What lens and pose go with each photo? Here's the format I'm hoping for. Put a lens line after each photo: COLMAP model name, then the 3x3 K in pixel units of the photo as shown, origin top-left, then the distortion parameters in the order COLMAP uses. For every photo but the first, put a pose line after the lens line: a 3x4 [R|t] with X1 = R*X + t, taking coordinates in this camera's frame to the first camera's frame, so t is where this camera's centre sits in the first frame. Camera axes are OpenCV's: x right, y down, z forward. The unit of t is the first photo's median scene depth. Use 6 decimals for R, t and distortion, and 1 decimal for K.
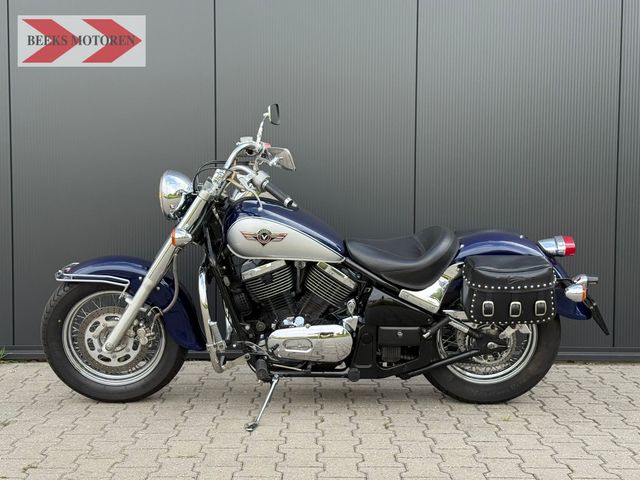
lens RADIAL K [[890.6, 0, 320.0], [0, 890.6, 240.0], [0, 0, 1]] dist [0.124901, -0.089604]
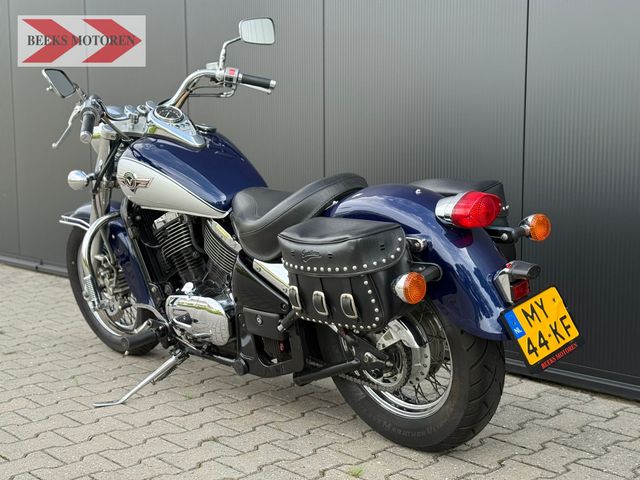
lens RADIAL K [[890.6, 0, 320.0], [0, 890.6, 240.0], [0, 0, 1]] dist [0.124901, -0.089604]
pose [[0.669770, 0.067648, -0.739481, 0.645263], [-0.033488, 0.997580, 0.060927, -0.005396], [0.741813, -0.016044, 0.670415, 0.545634]]
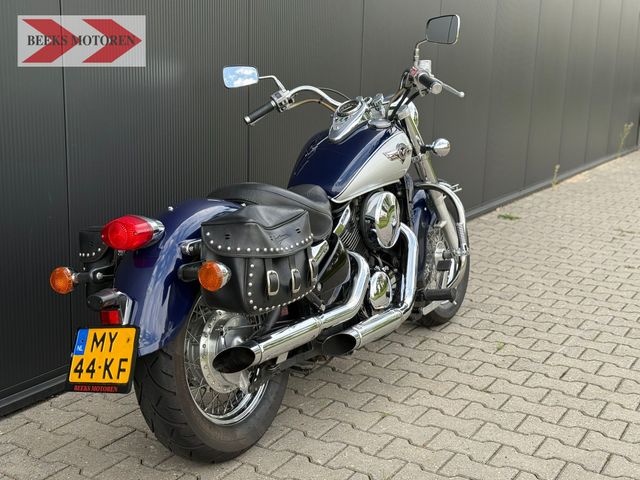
lens RADIAL K [[890.6, 0, 320.0], [0, 890.6, 240.0], [0, 0, 1]] dist [0.124901, -0.089604]
pose [[0.492216, -0.169123, 0.853885, -0.724751], [0.020955, 0.982962, 0.182609, -0.106889], [-0.870221, -0.071990, 0.487374, 0.681946]]
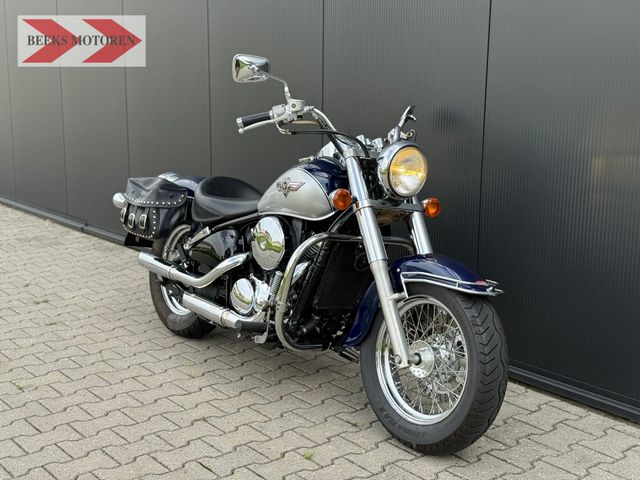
lens RADIAL K [[890.6, 0, 320.0], [0, 890.6, 240.0], [0, 0, 1]] dist [0.124901, -0.089604]
pose [[0.619157, 0.148566, -0.771086, 0.796806], [-0.049340, 0.987360, 0.150618, -0.113639], [0.783716, -0.055211, 0.618661, 0.511811]]
